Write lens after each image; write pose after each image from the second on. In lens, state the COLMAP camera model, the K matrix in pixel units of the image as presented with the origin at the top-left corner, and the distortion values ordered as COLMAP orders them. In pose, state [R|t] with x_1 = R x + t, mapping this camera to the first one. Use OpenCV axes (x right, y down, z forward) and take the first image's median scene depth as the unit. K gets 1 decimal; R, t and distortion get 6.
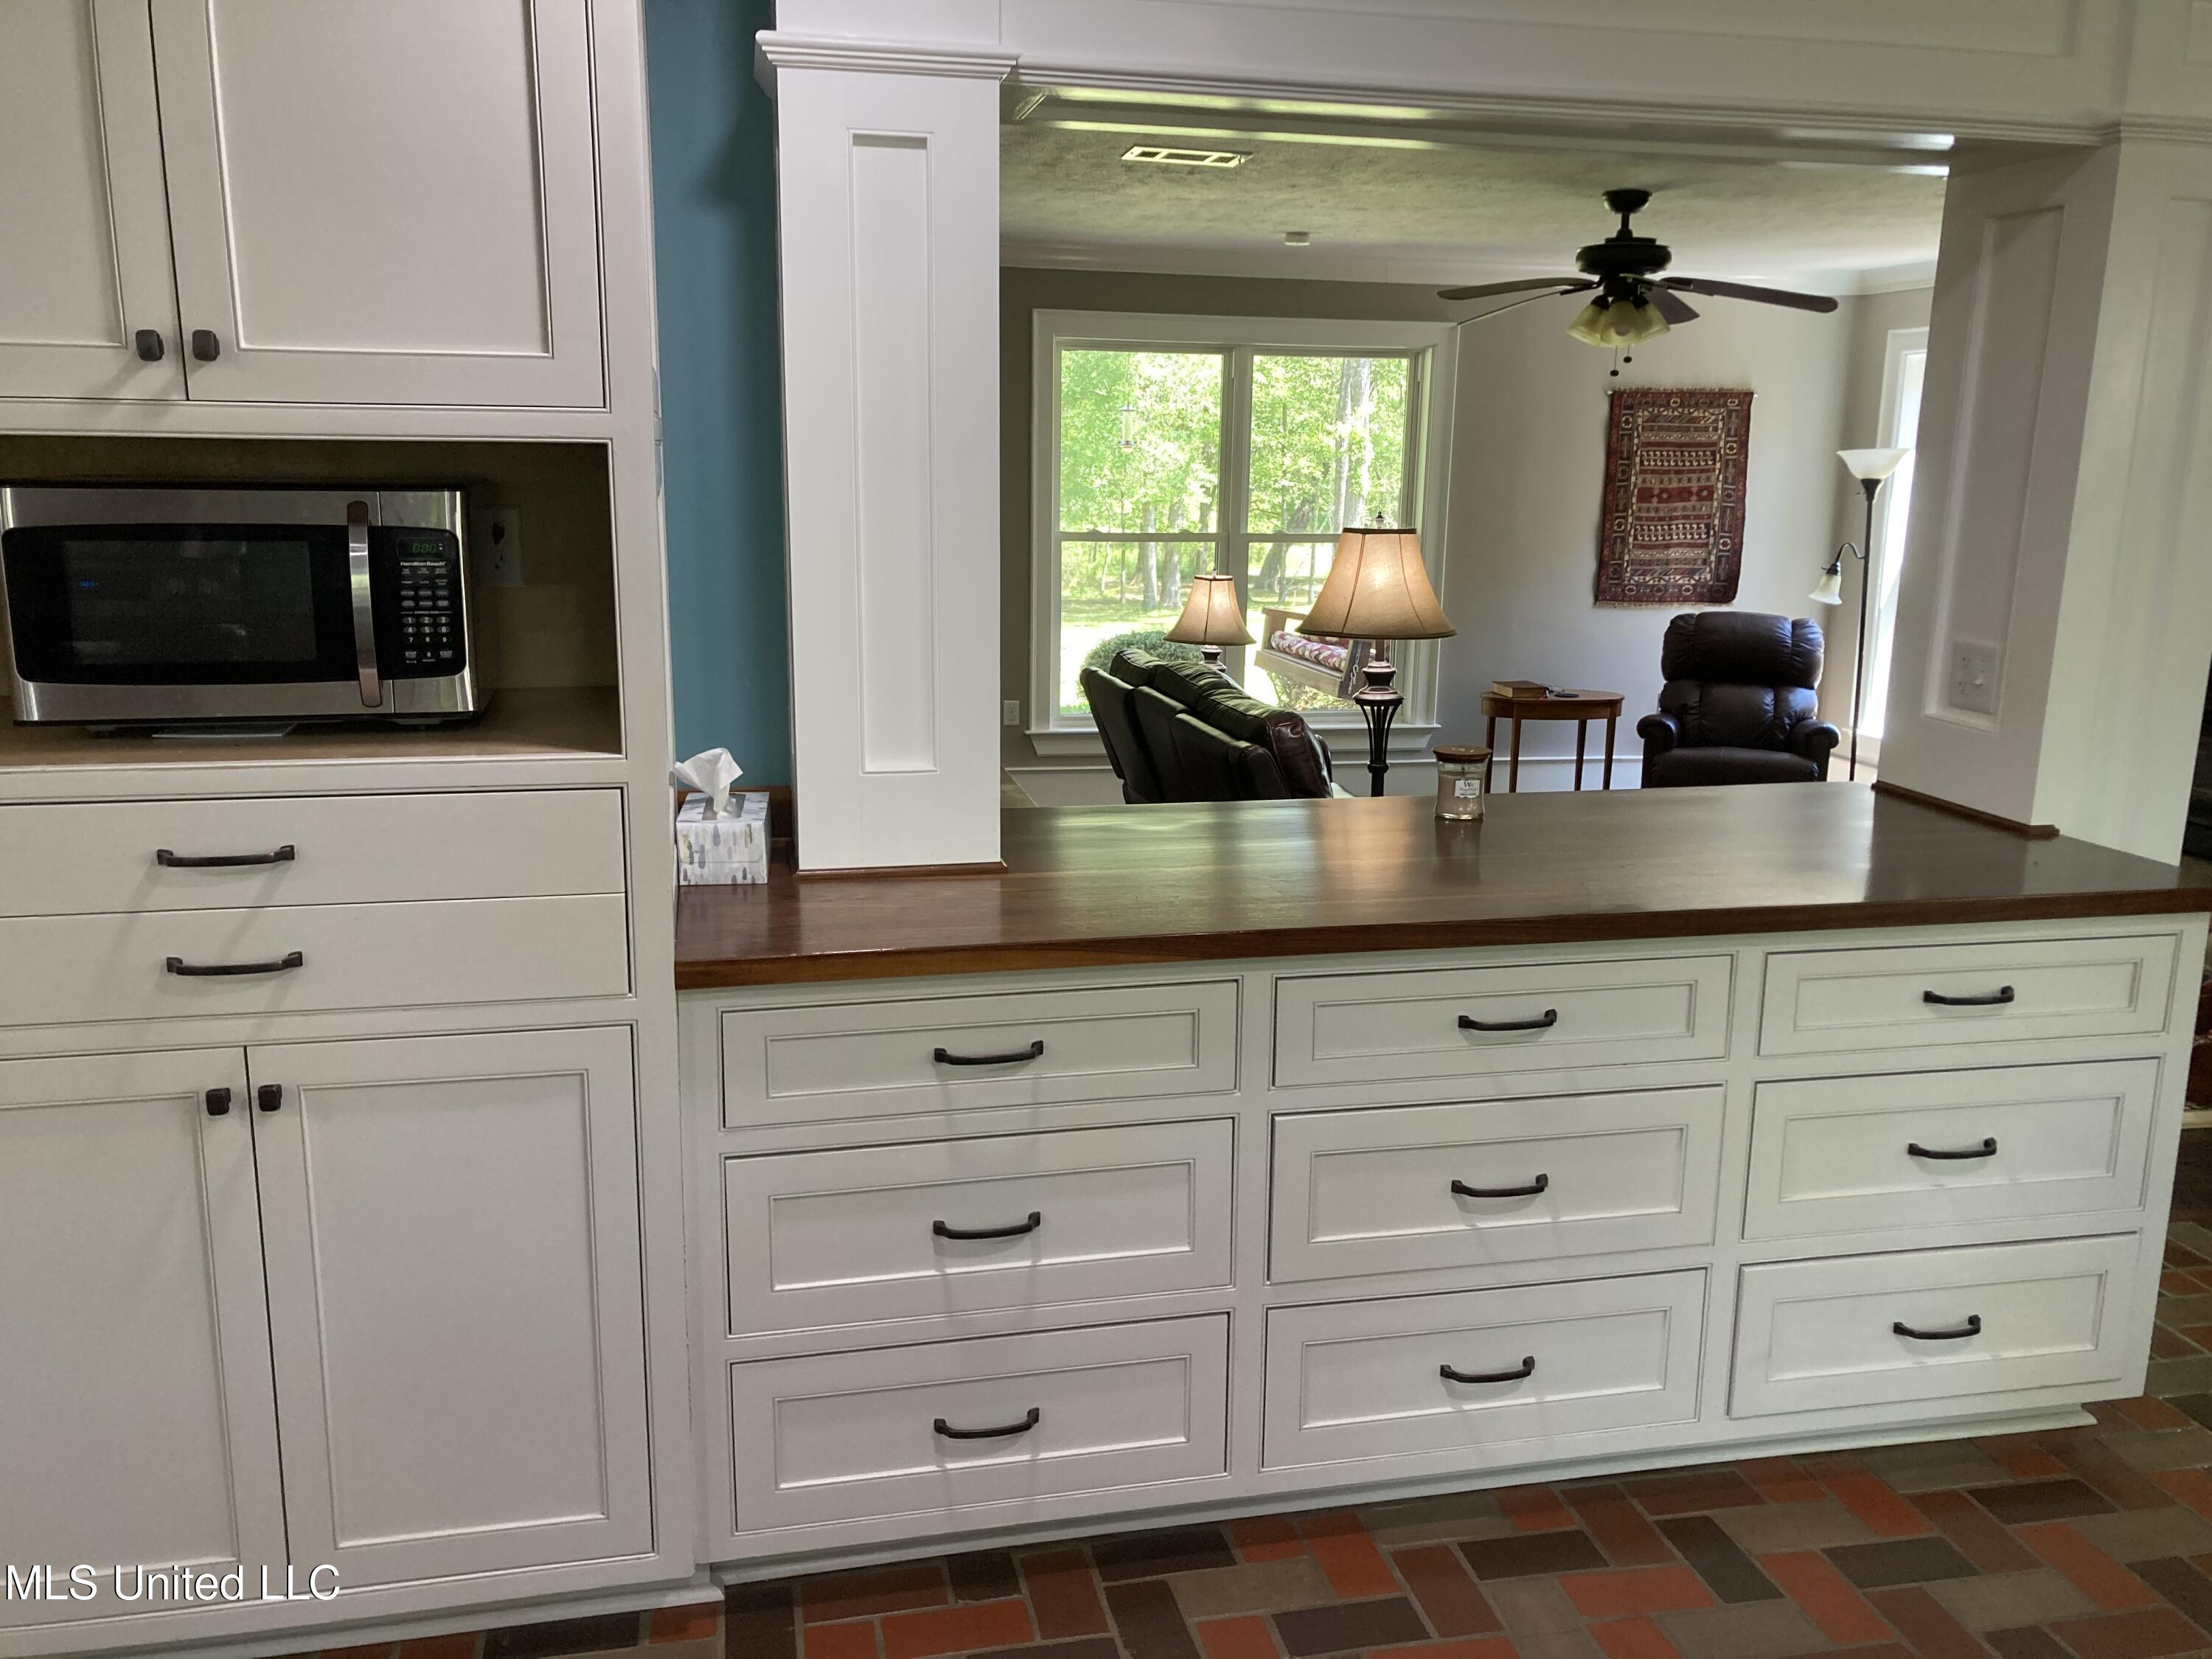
lens RADIAL K [[1788.9, 0, 1100.7], [0, 1788.9, 824.1], [0, 0, 1]] dist [0.044793, -0.017997]
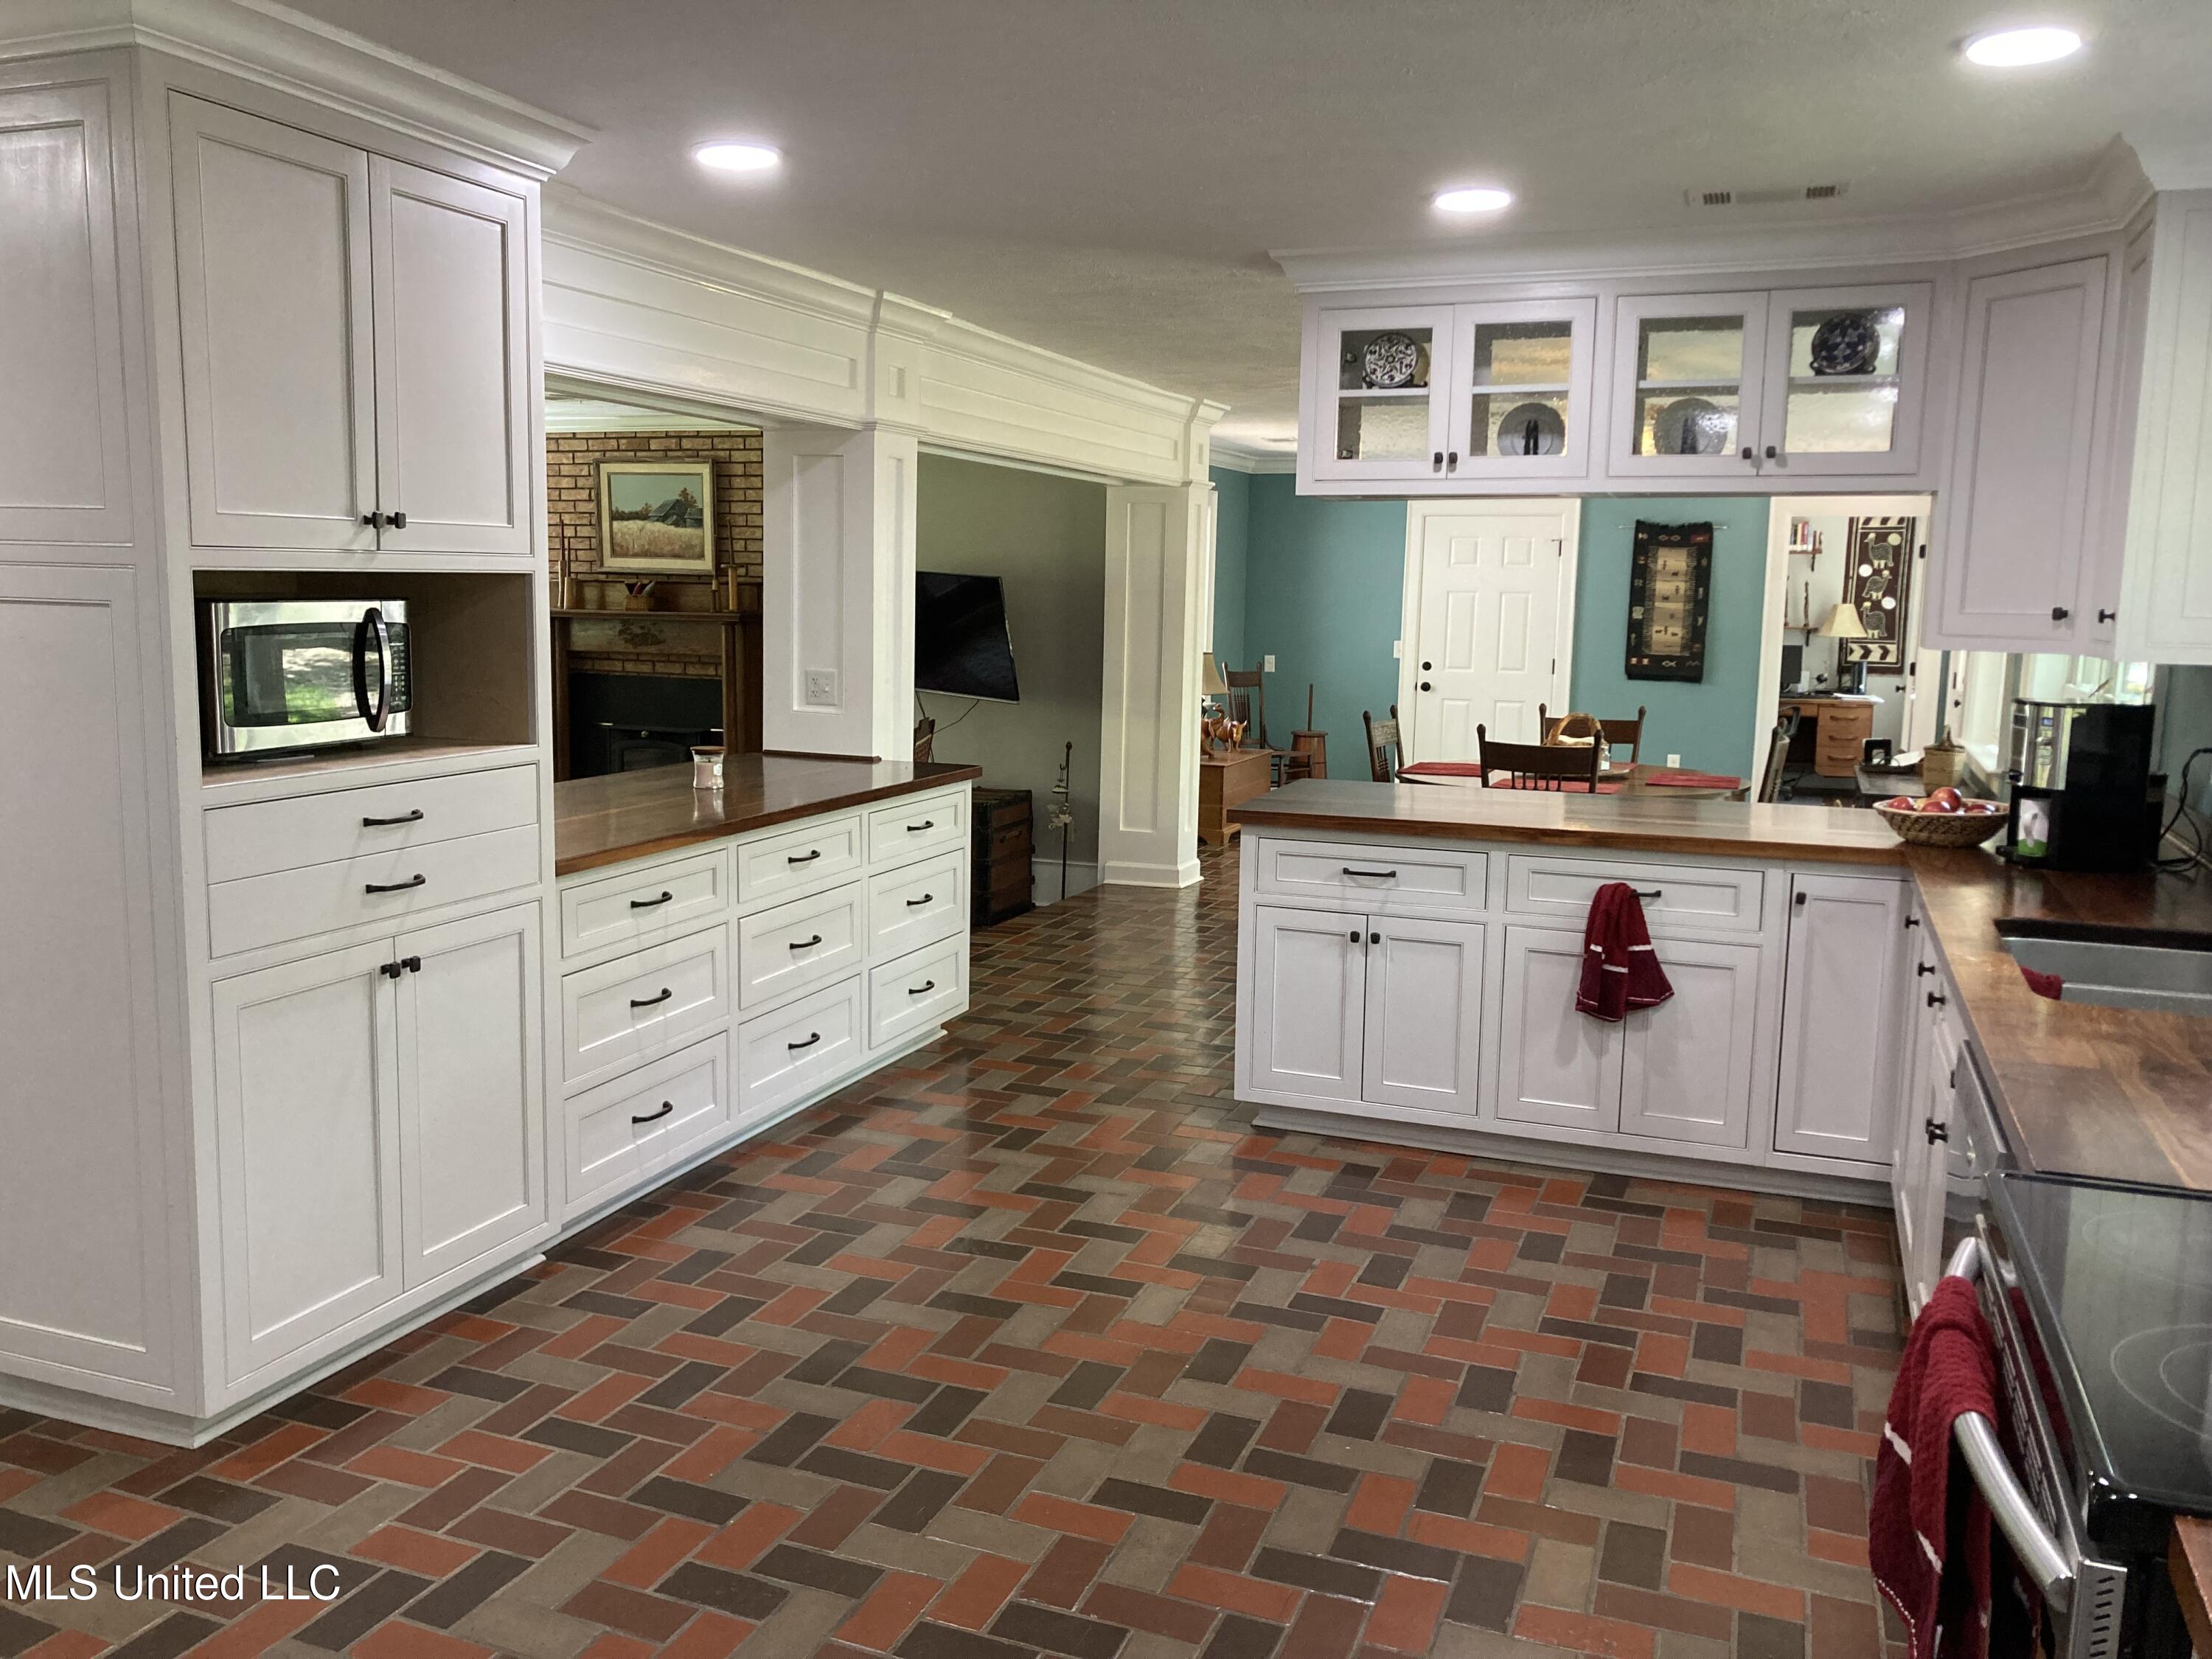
lens RADIAL K [[1797.9, 0, 1103.4], [0, 1797.9, 827.3], [0, 0, 1]] dist [0.089132, 0.000814]
pose [[0.544052, -0.118983, 0.830572, -1.288874], [0.159263, 0.986542, 0.037004, 0.057438], [-0.823798, 0.112147, 0.555680, -0.405861]]
